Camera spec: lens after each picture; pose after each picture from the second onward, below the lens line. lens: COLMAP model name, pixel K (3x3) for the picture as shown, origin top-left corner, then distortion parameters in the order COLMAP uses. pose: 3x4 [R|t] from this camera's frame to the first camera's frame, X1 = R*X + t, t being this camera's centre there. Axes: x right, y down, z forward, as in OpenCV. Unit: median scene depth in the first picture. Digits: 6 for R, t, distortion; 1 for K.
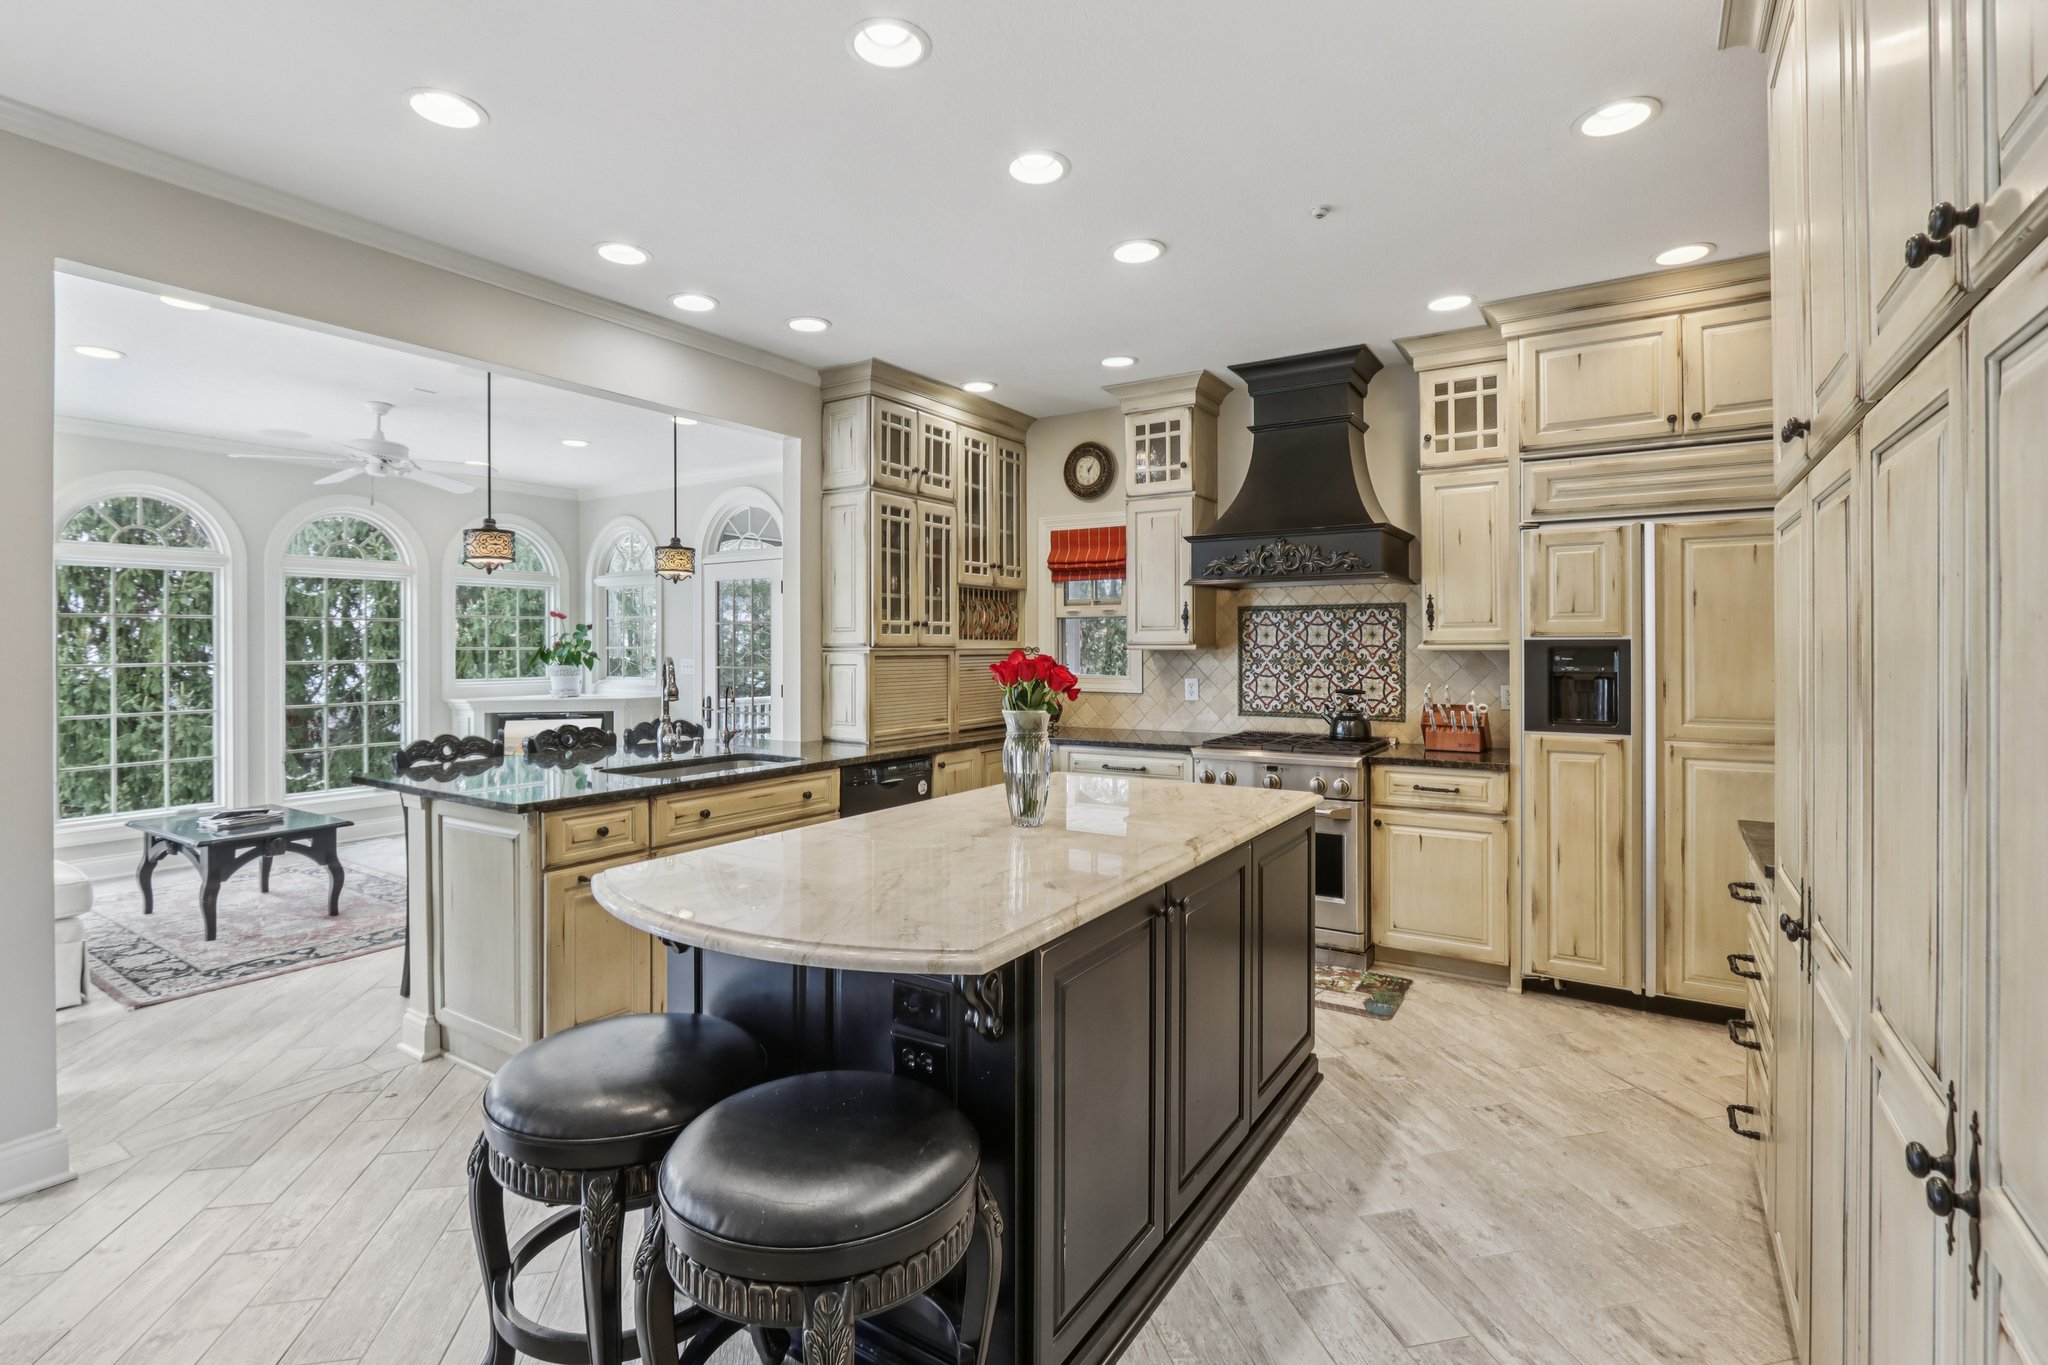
lens RADIAL K [[951.3, 0, 1013.6], [0, 951.3, 642.2], [0, 0, 1]] dist [-0.014994, 0.000459]
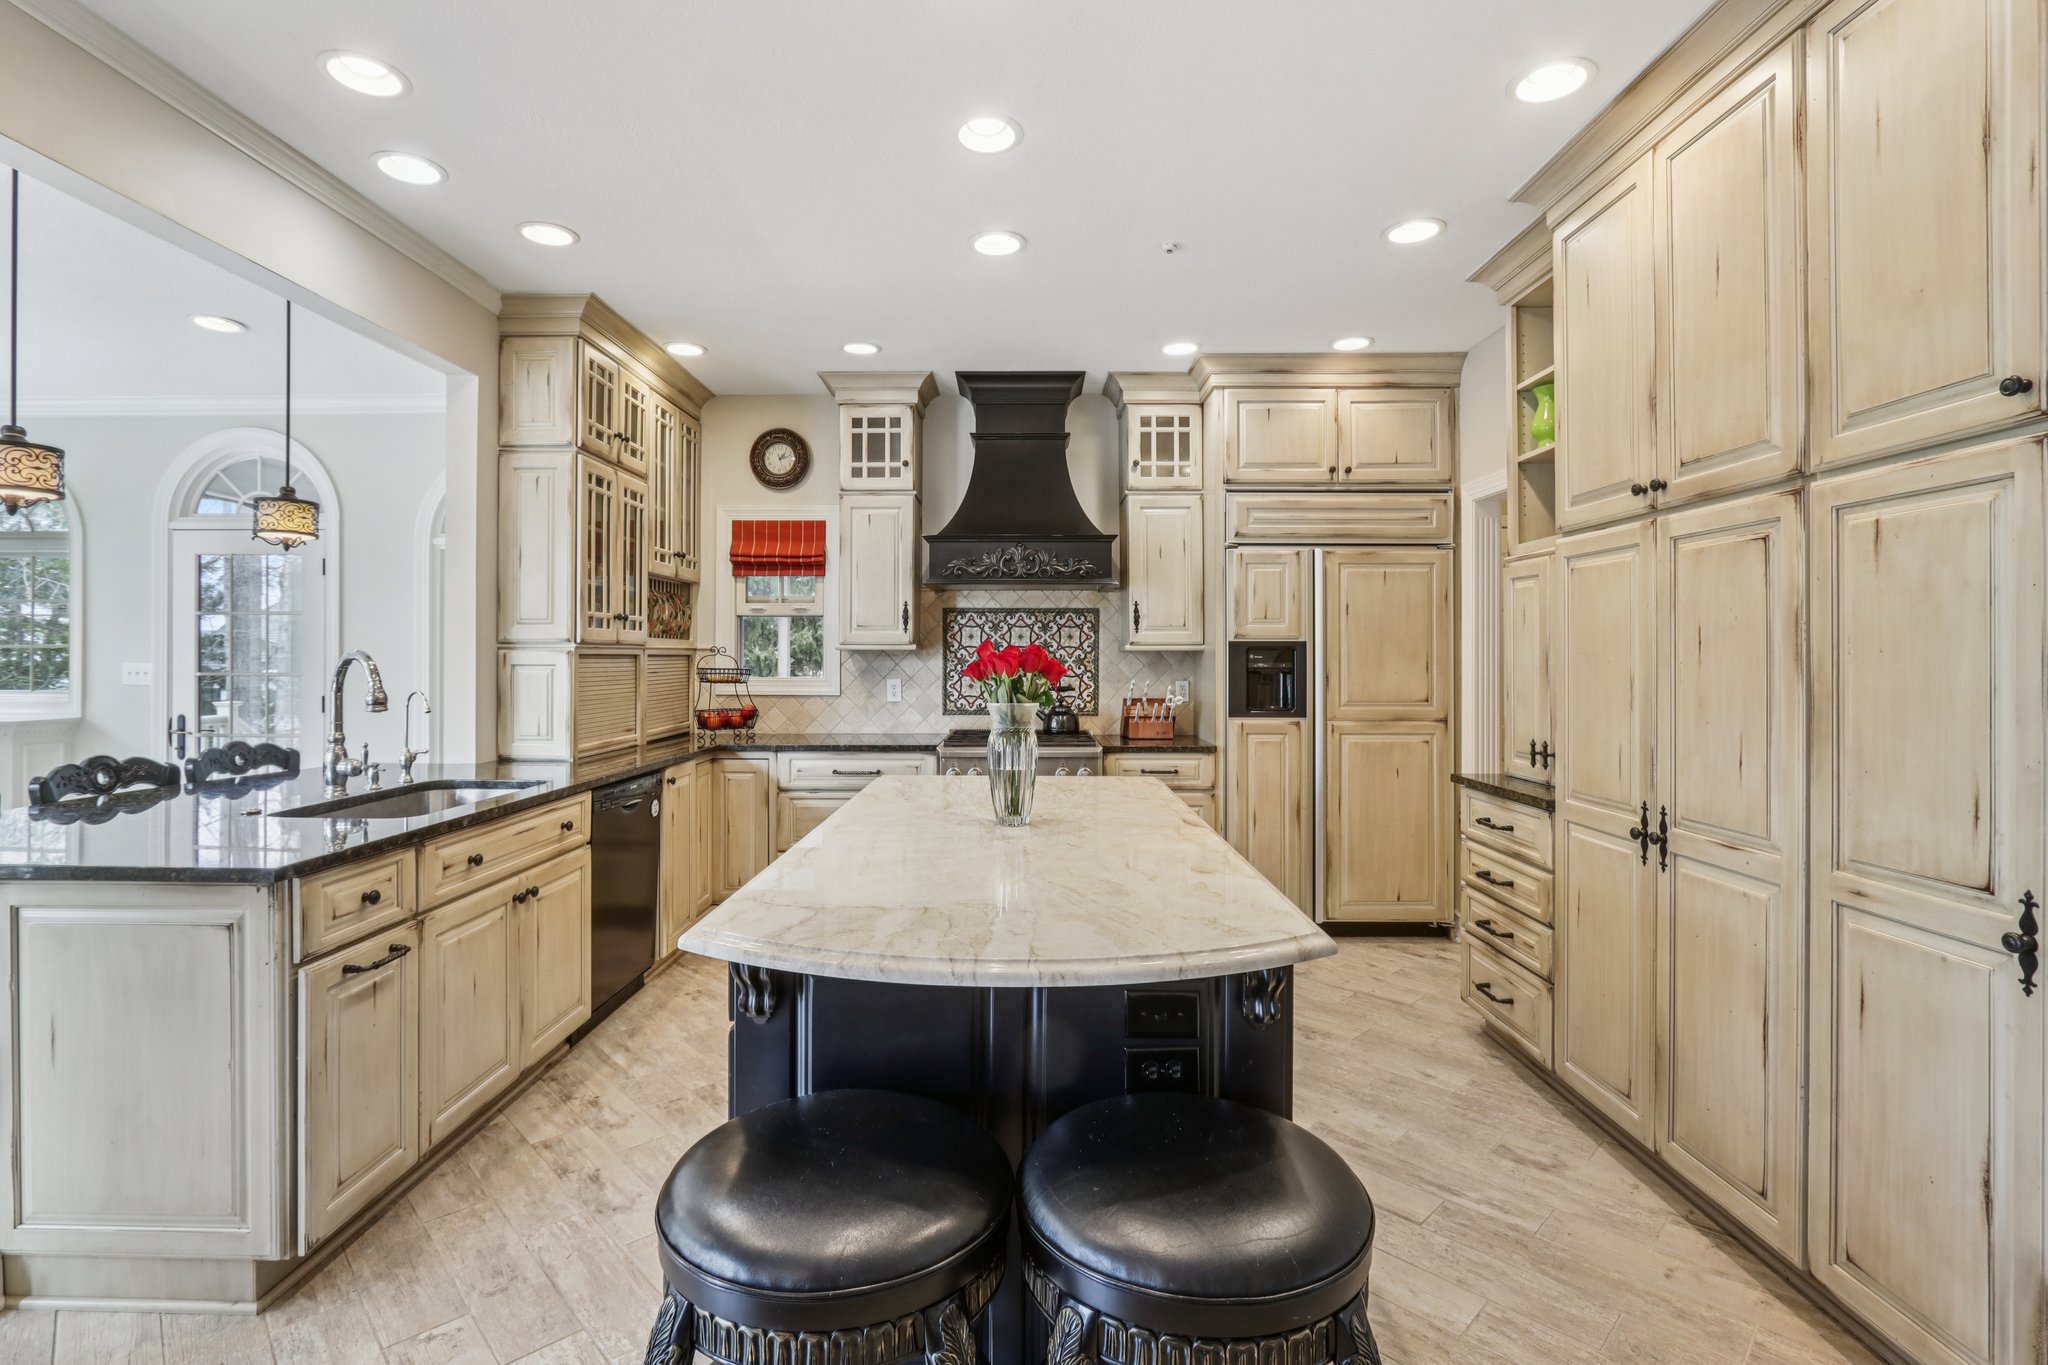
lens RADIAL K [[951.3, 0, 1013.0], [0, 951.3, 647.9], [0, 0, 1]] dist [-0.018072, 0.000410]
pose [[0.847023, 0.007809, 0.531499, -0.263083], [-0.005660, 0.999968, -0.005673, 0.011433], [-0.531526, 0.001797, 0.847040, 0.104871]]
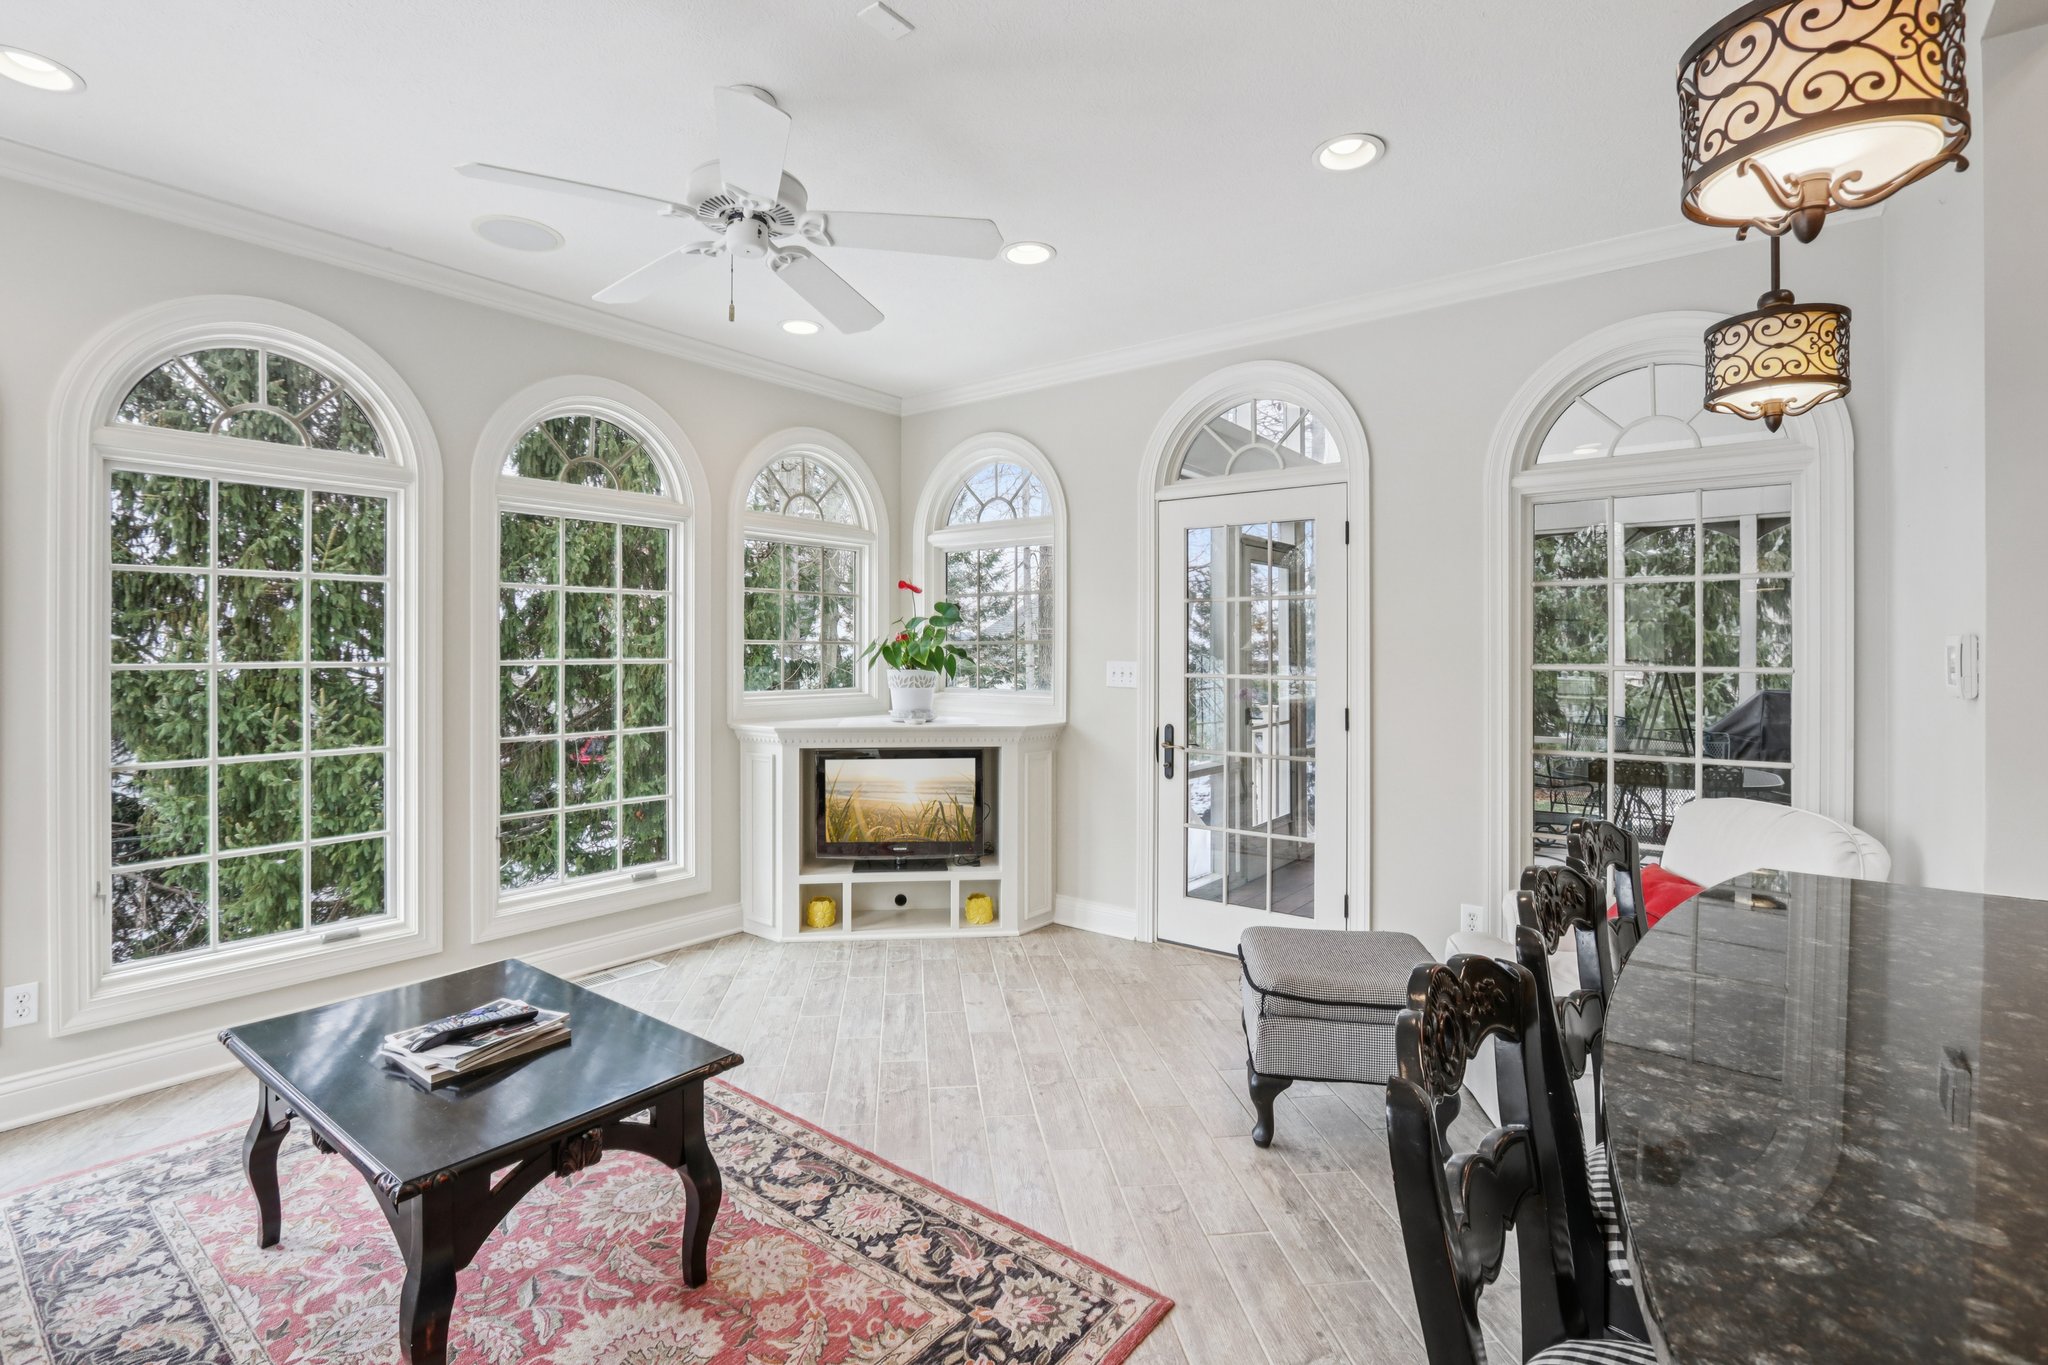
lens RADIAL K [[951.3, 0, 1013.0], [0, 951.3, 647.9], [0, 0, 1]] dist [-0.018072, 0.000410]
pose [[0.996267, 0.005591, -0.086147, -0.579042], [-0.005575, 0.999984, 0.000430, 0.015132], [0.086148, 0.000052, 0.996282, 0.637332]]
